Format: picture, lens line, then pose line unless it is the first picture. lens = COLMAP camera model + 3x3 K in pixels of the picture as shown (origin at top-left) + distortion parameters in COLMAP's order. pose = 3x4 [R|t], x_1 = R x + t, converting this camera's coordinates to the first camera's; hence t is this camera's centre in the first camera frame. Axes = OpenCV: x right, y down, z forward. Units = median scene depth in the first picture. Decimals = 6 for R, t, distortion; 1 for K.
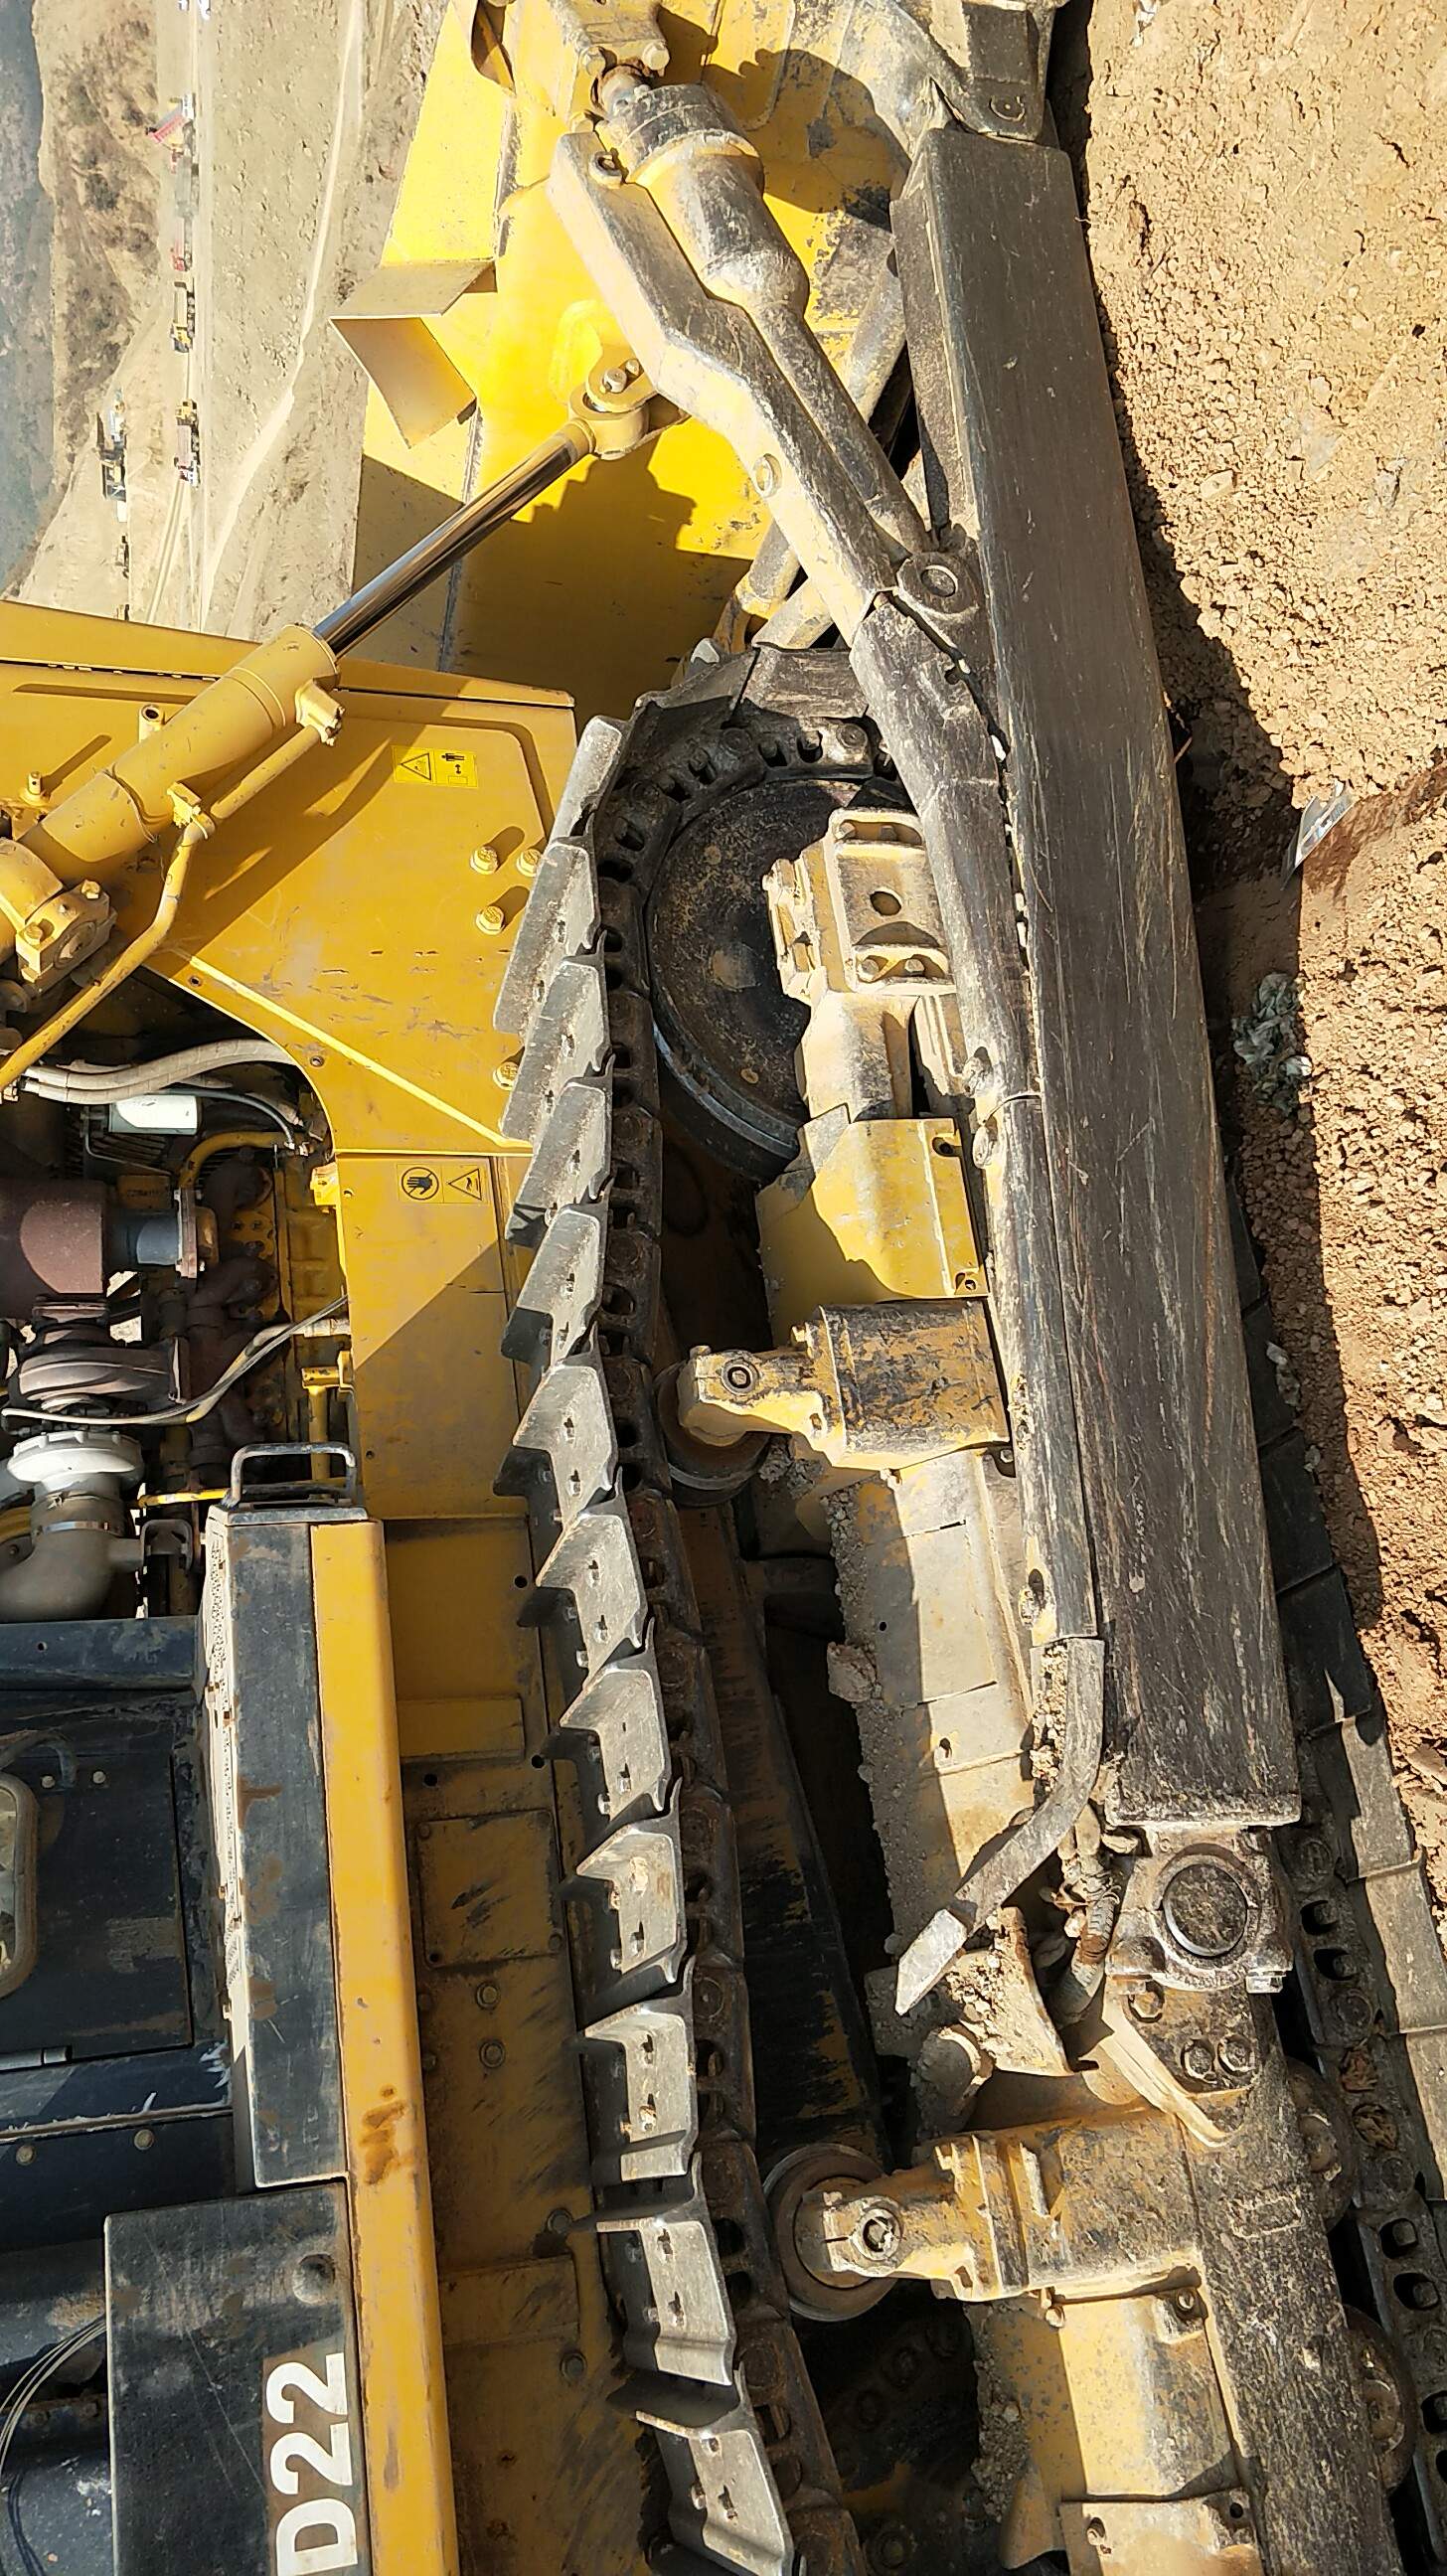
lens RADIAL K [[2242.5, 0, 716.2], [0, 2242.5, 1253.8], [0, 0, 1]] dist [0.071731, -0.128133]
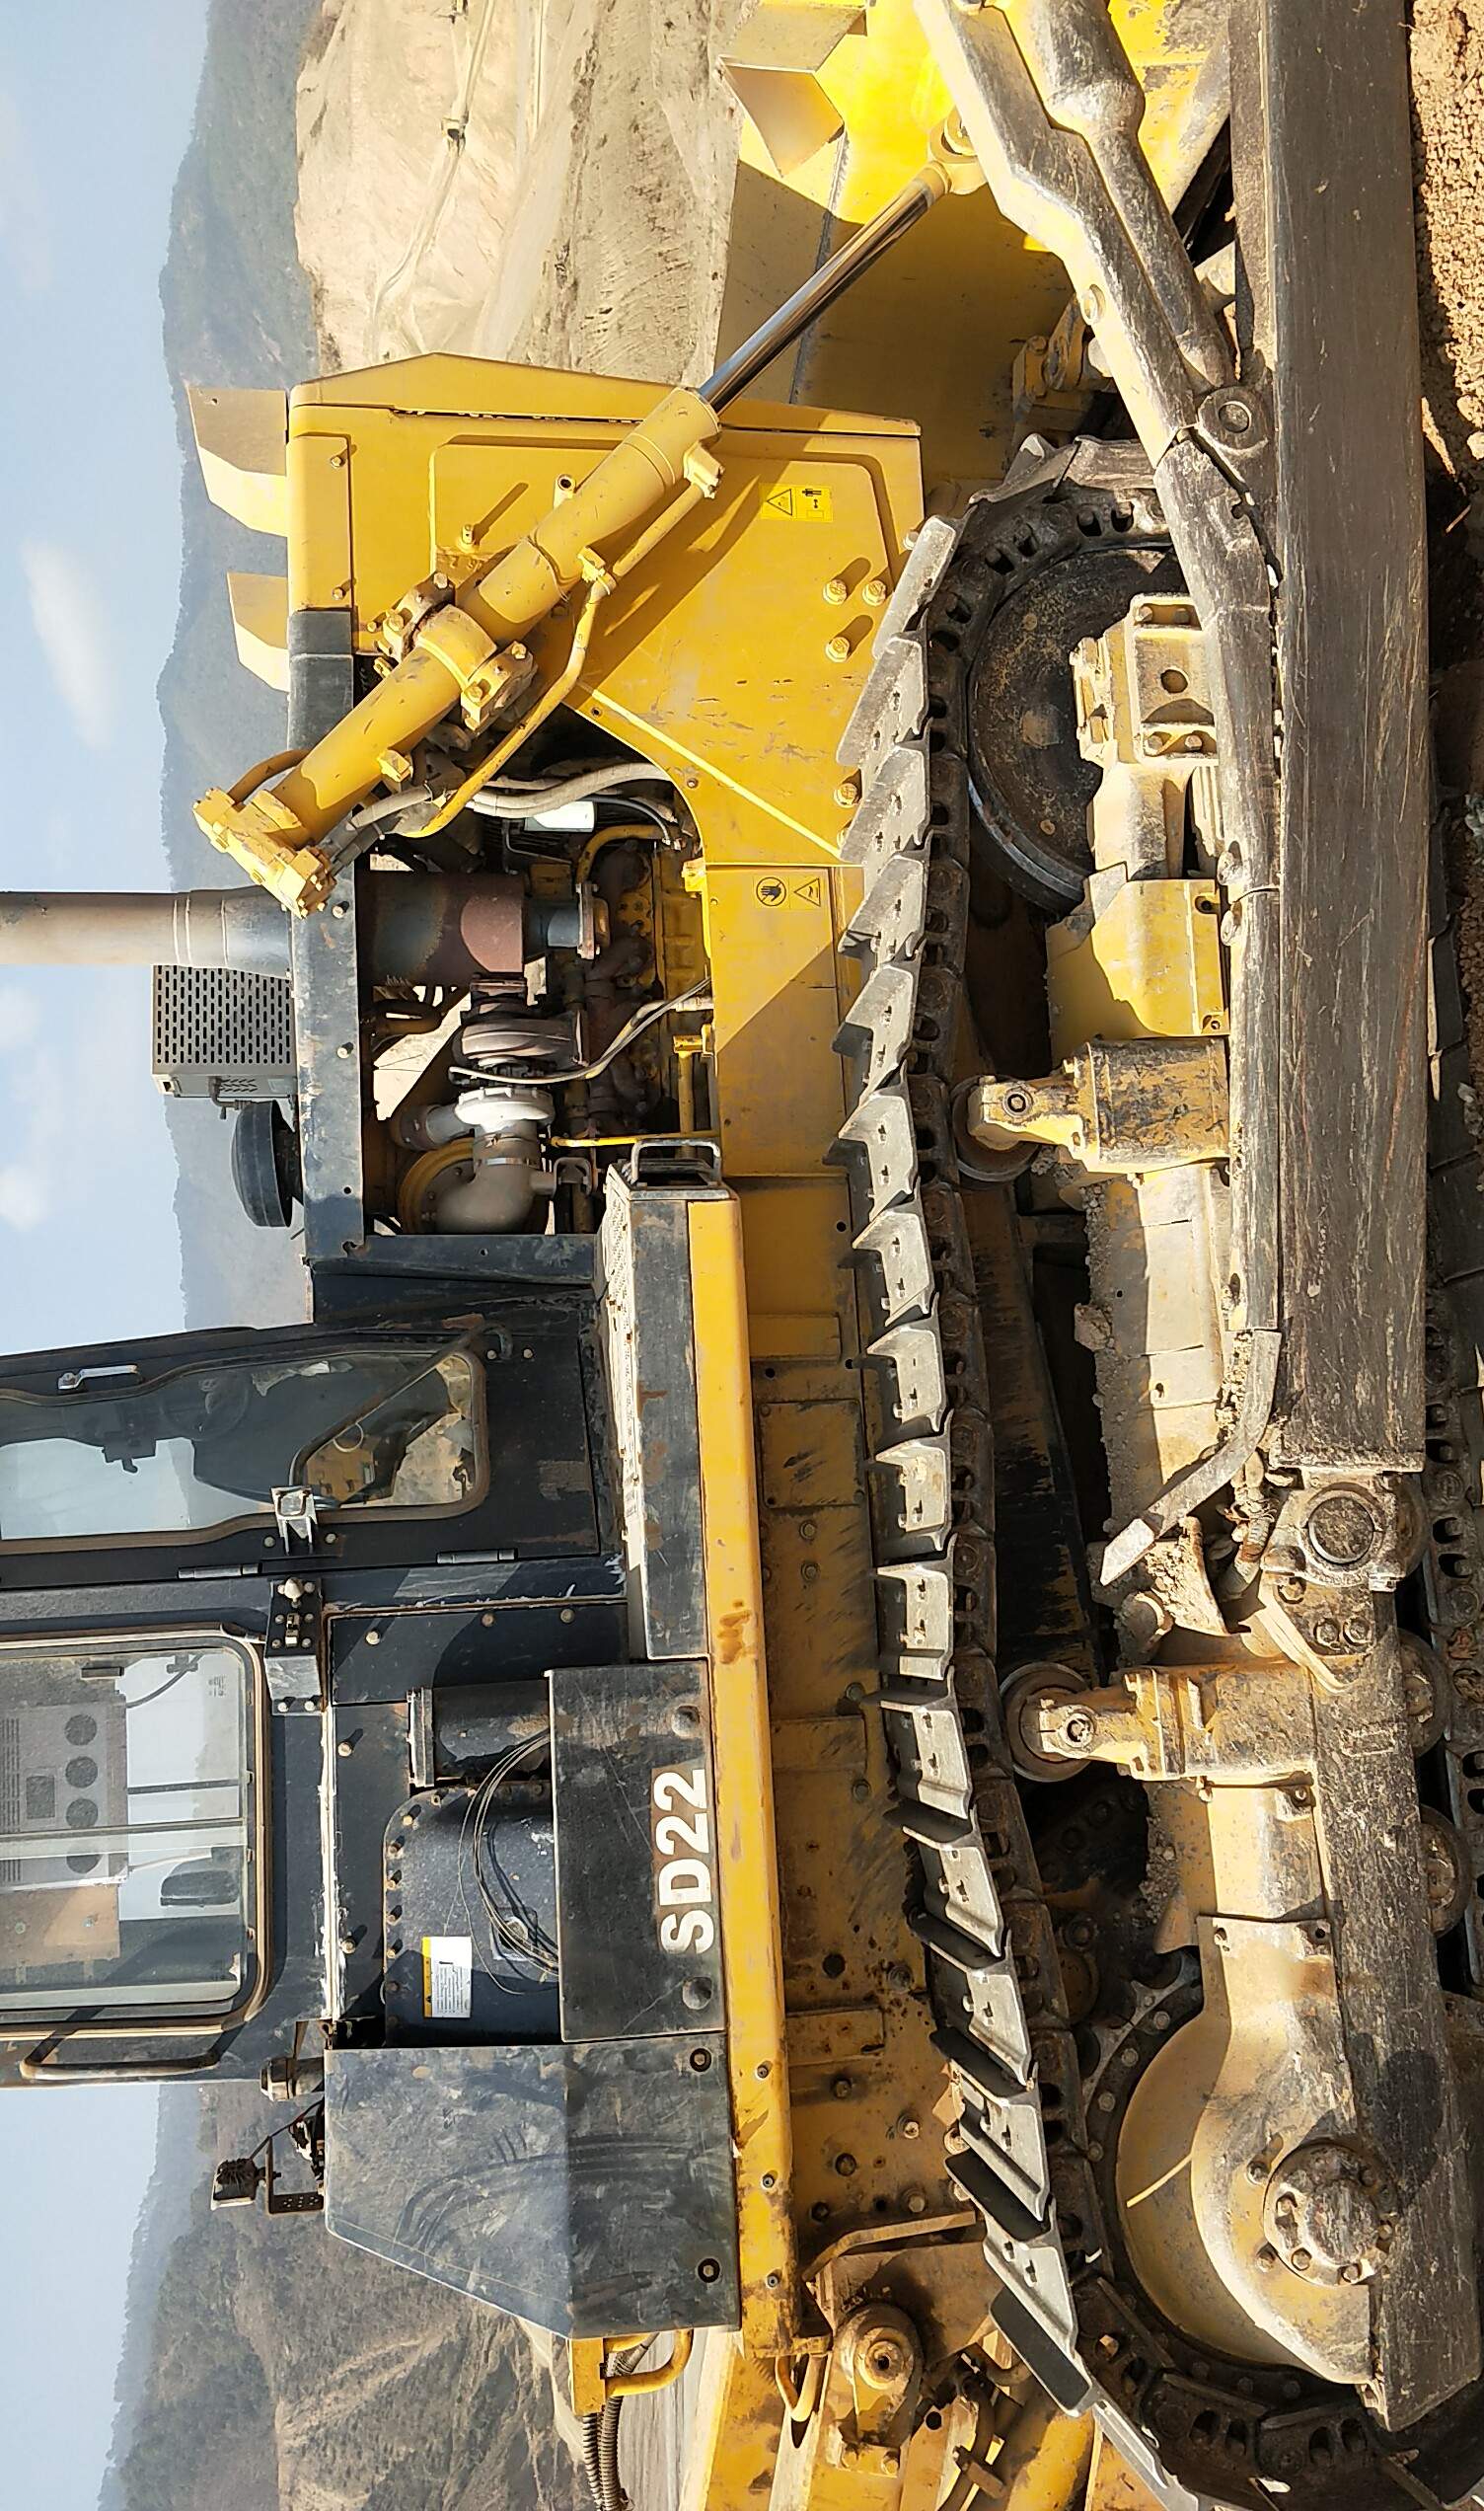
lens RADIAL K [[2150.0, 0, 674.4], [0, 2150.0, 1257.7], [0, 0, 1]] dist [0.063197, -0.105187]
pose [[0.985675, 0.056438, -0.158932, 0.018515], [-0.019377, 0.974004, 0.225702, -0.142107], [0.167539, -0.219389, 0.961145, -0.255278]]
